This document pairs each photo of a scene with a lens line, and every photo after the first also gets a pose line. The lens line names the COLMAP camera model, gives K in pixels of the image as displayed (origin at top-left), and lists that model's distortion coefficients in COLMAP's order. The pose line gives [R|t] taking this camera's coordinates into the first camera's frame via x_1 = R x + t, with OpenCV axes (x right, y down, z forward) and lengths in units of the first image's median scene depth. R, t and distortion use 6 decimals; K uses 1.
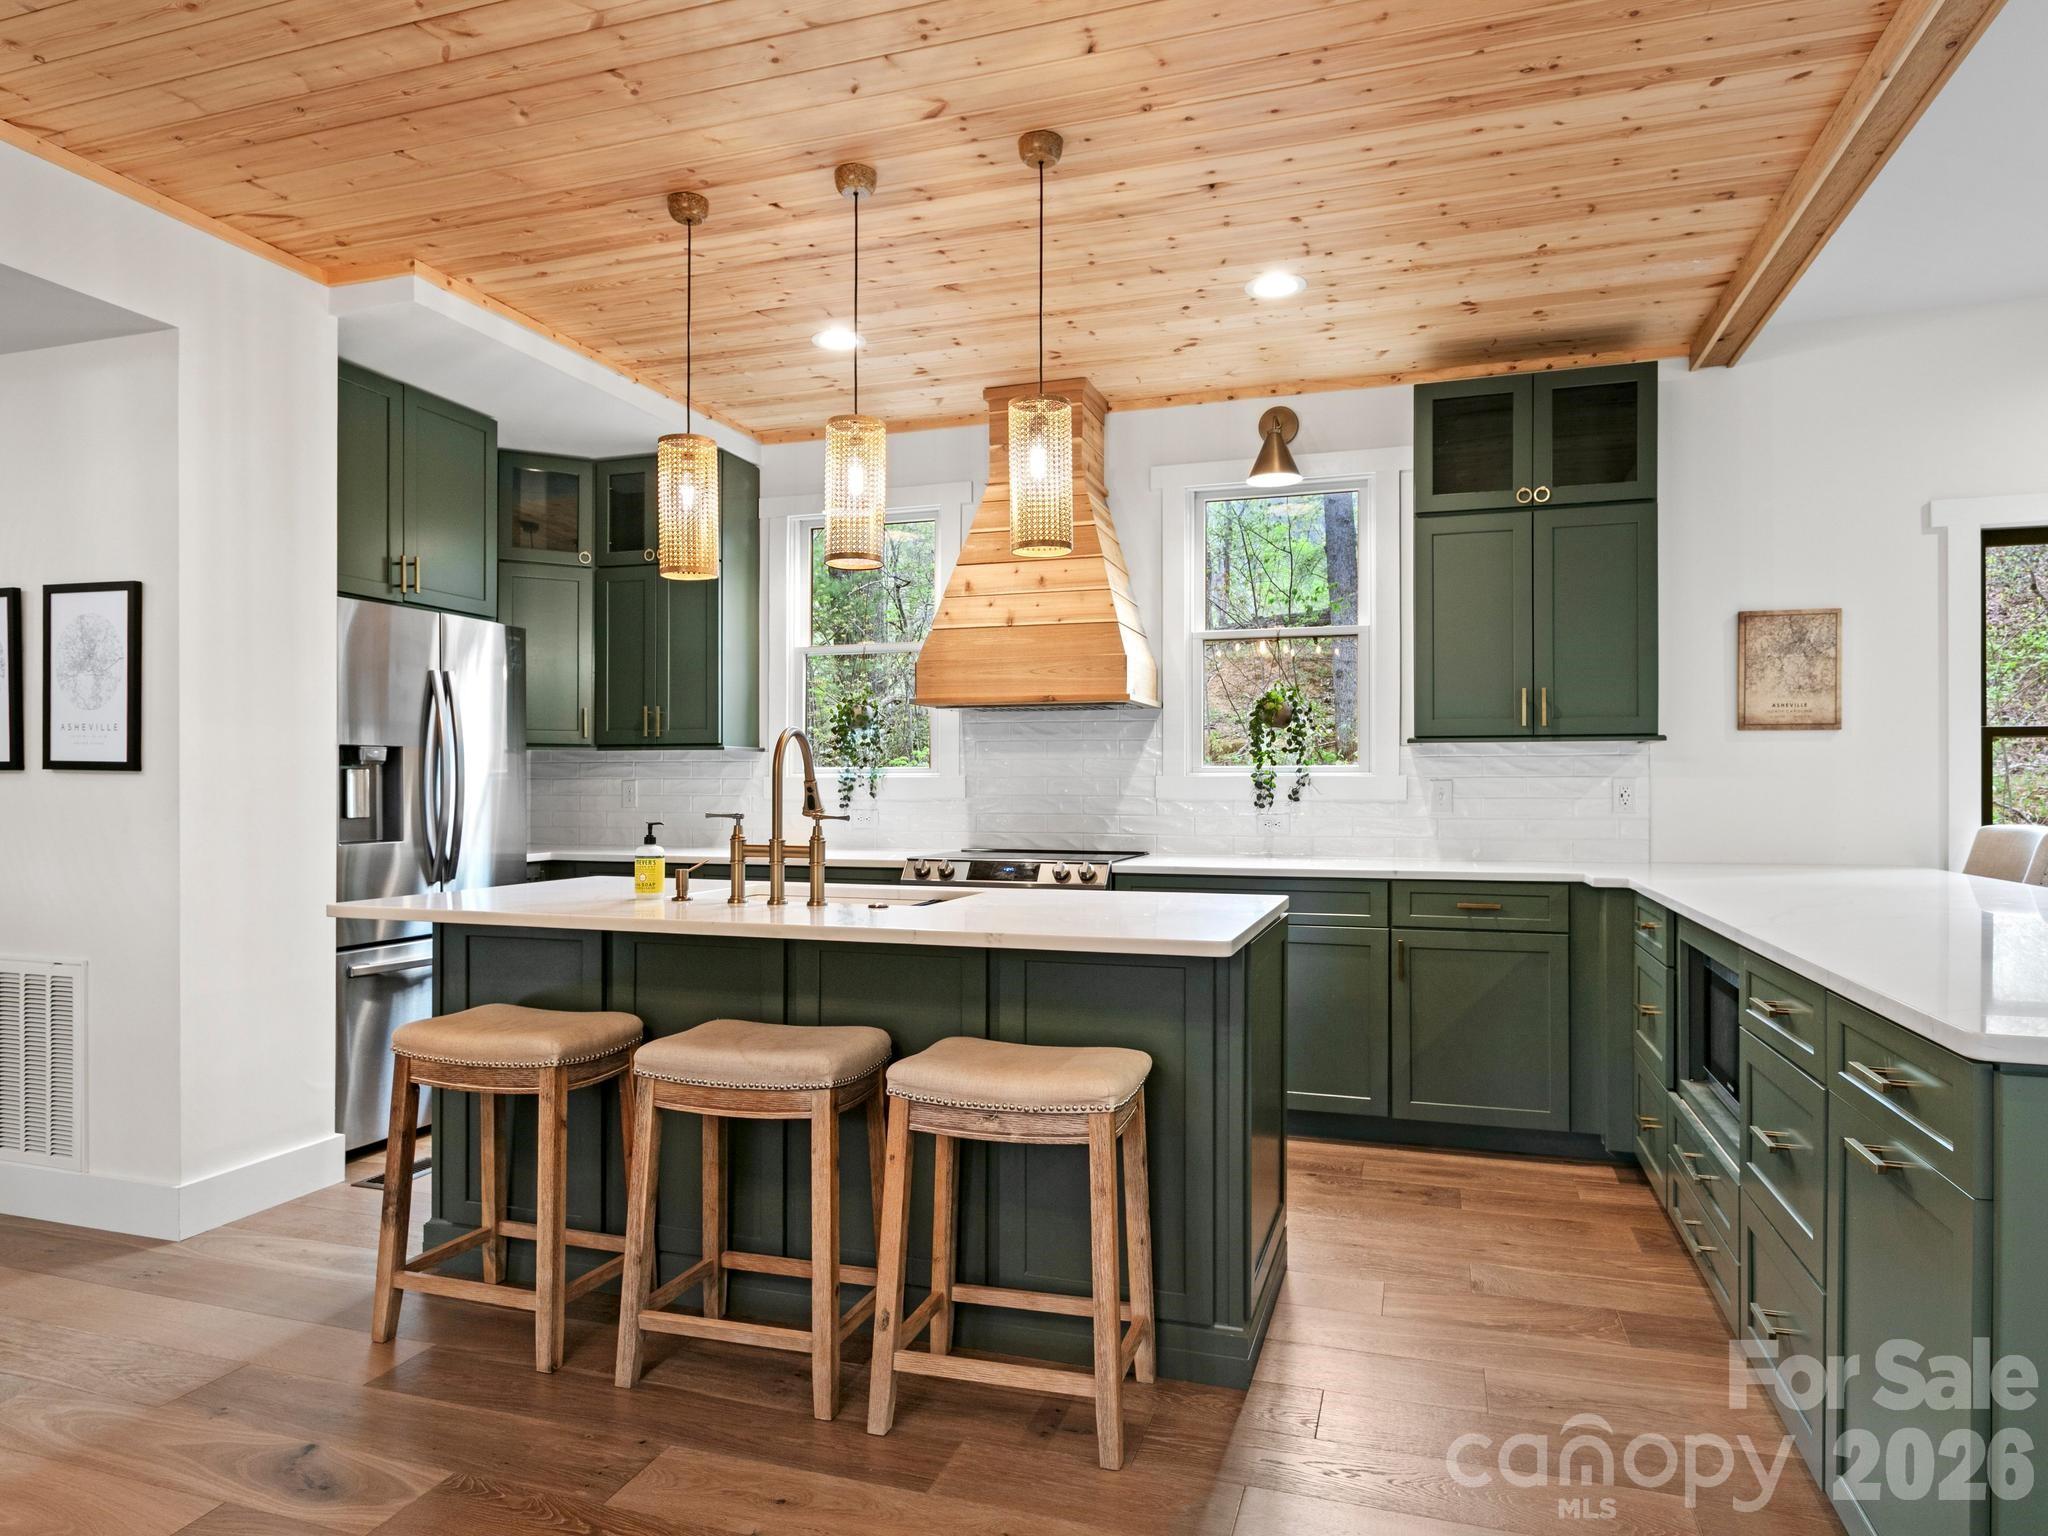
lens RADIAL K [[1221.3, 0, 1030.6], [0, 1221.3, 780.9], [0, 0, 1]] dist [-0.006382, 0.003202]
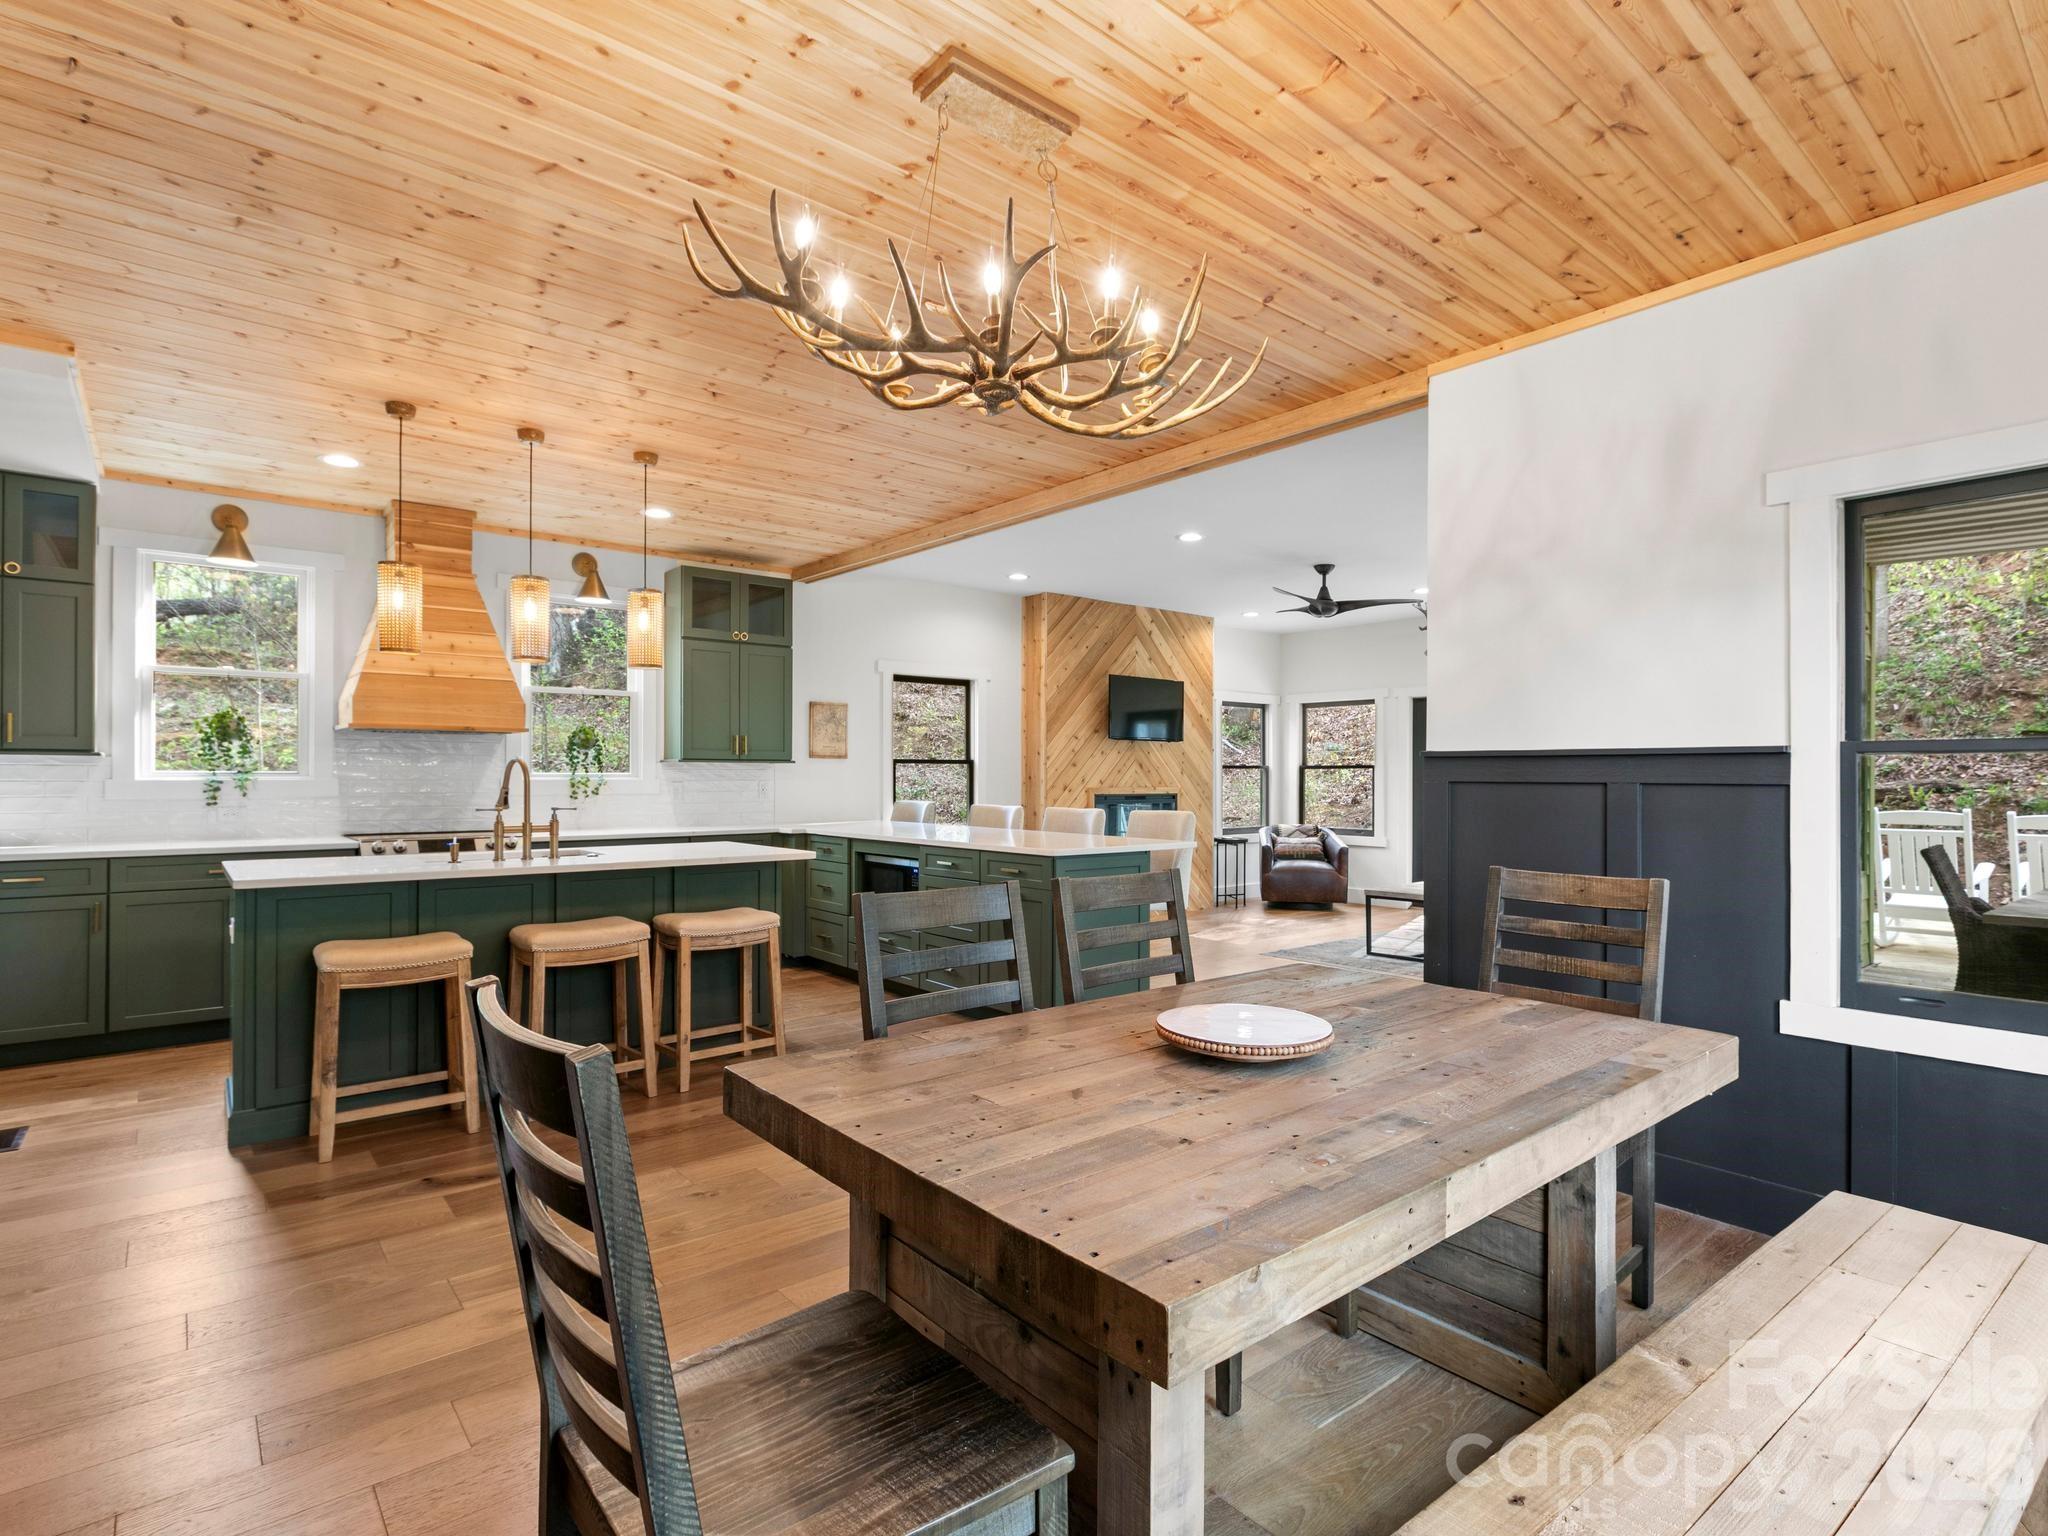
lens RADIAL K [[1032.5, 0, 1021.6], [0, 1032.5, 766.0], [0, 0, 1]] dist [-0.003832, 0.000717]
pose [[0.537923, 0.009159, 0.842945, -0.731000], [-0.005879, 0.999957, -0.007113, -0.017986], [-0.842974, -0.001129, 0.537953, -0.264569]]
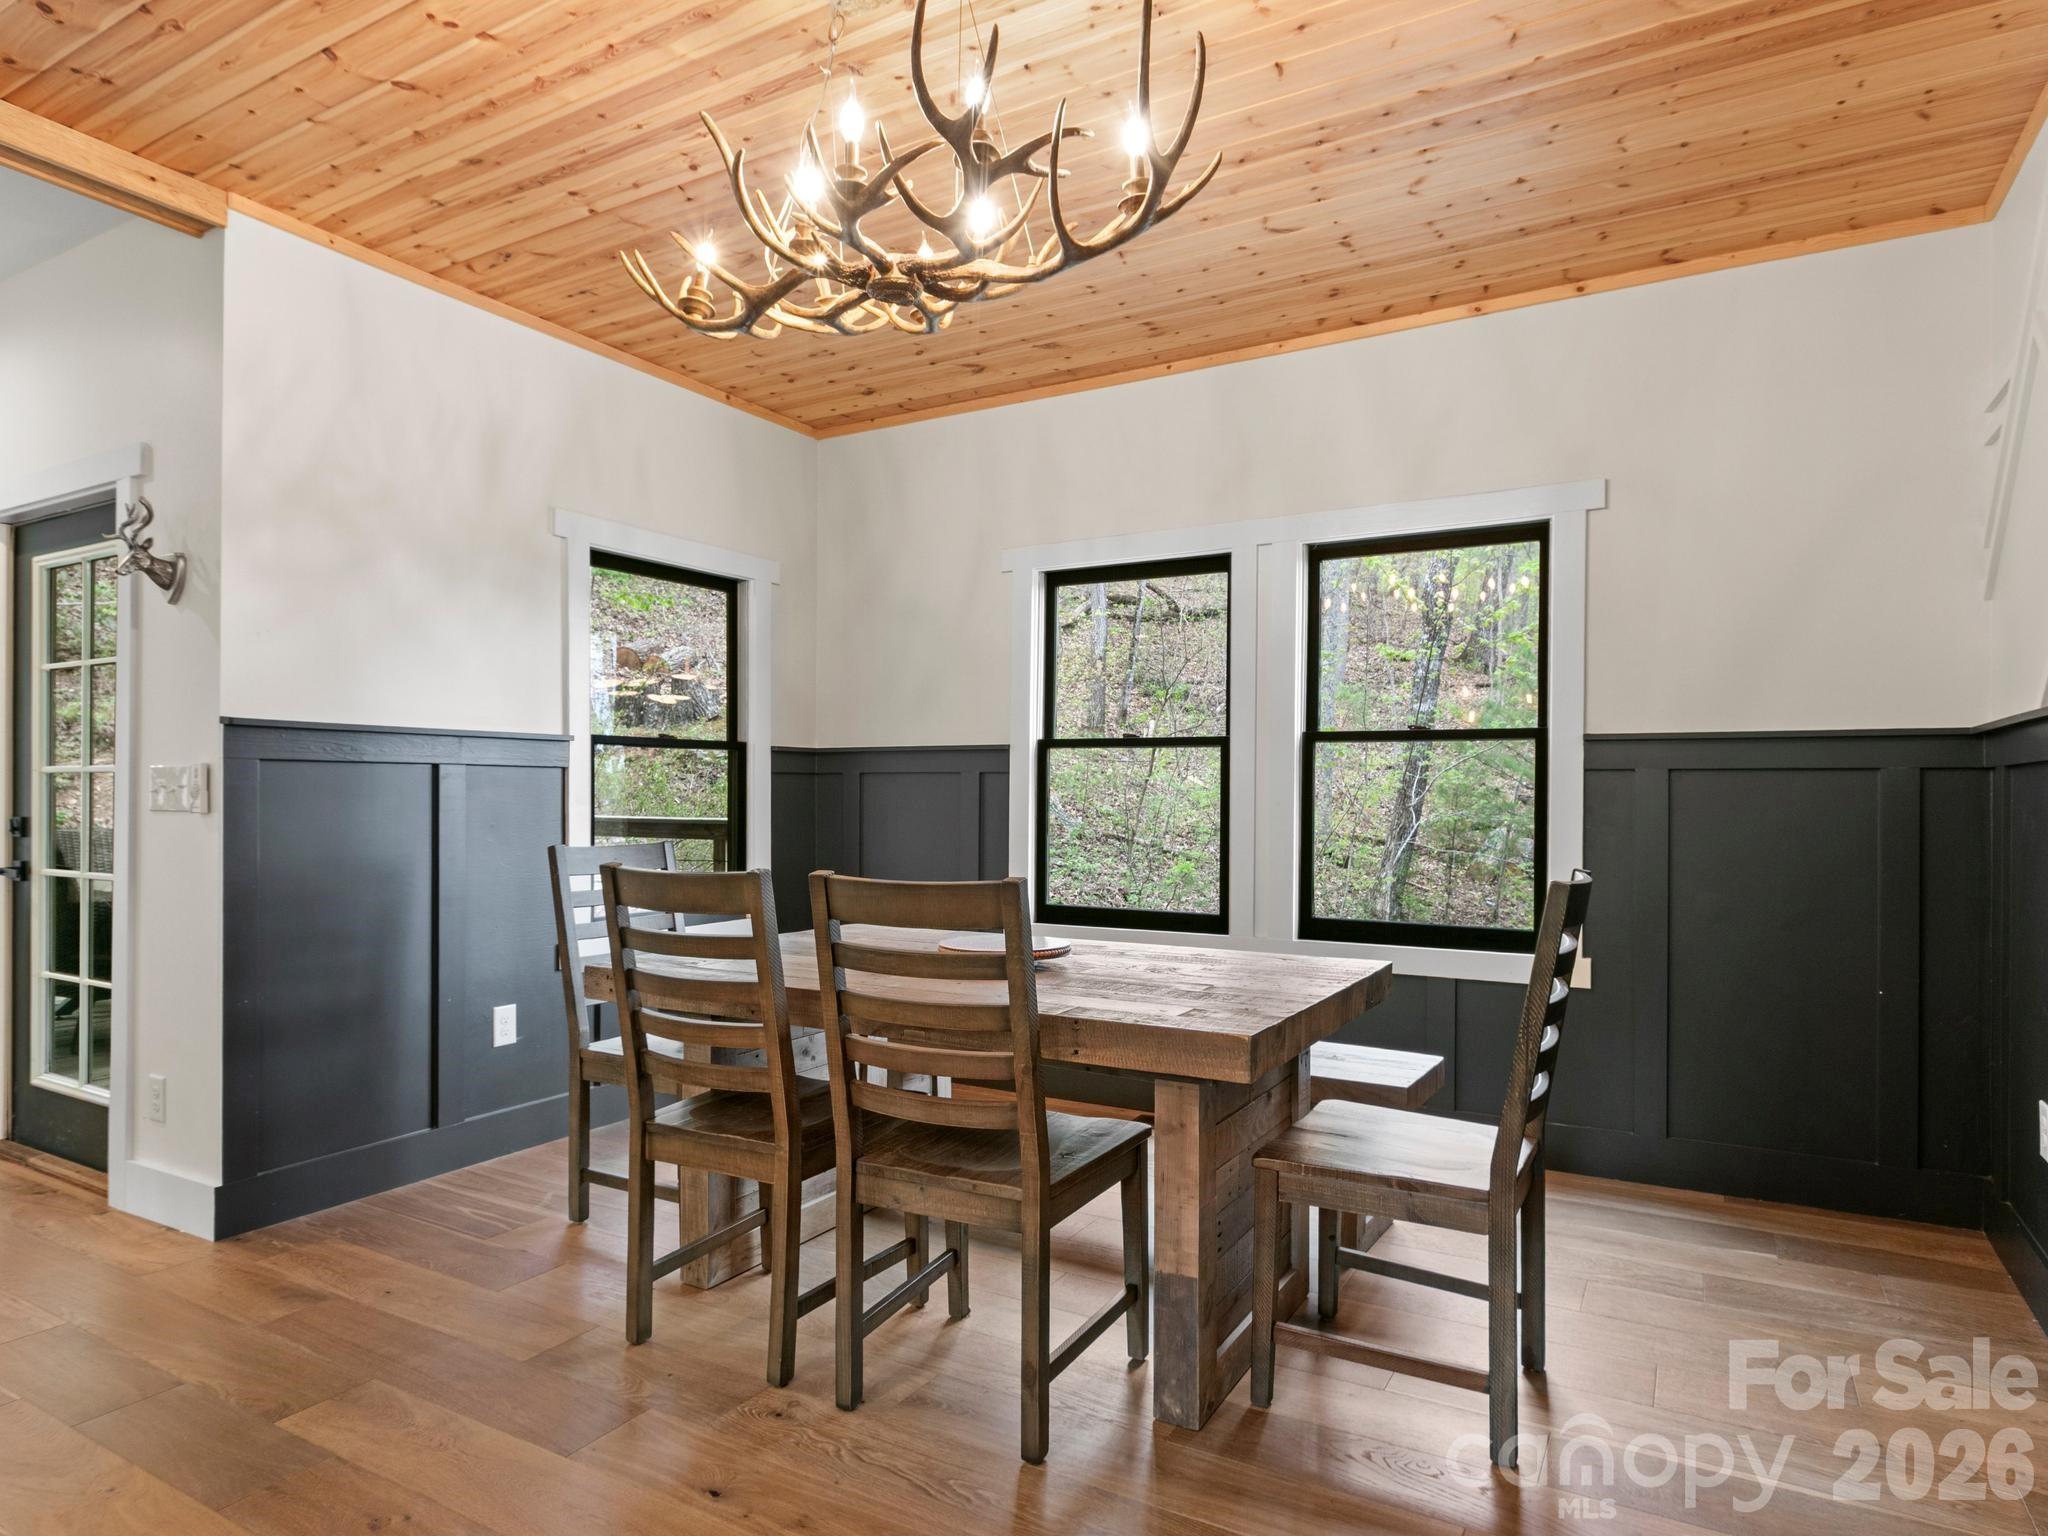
lens RADIAL K [[1179.2, 0, 1025.4], [0, 1179.2, 783.1], [0, 0, 1]] dist [0.007968, 0.001969]
pose [[-0.979035, -0.006654, 0.203584, -0.446970], [-0.008435, 0.999933, -0.007885, 0.004051], [-0.203518, -0.009437, -0.979026, 0.542424]]
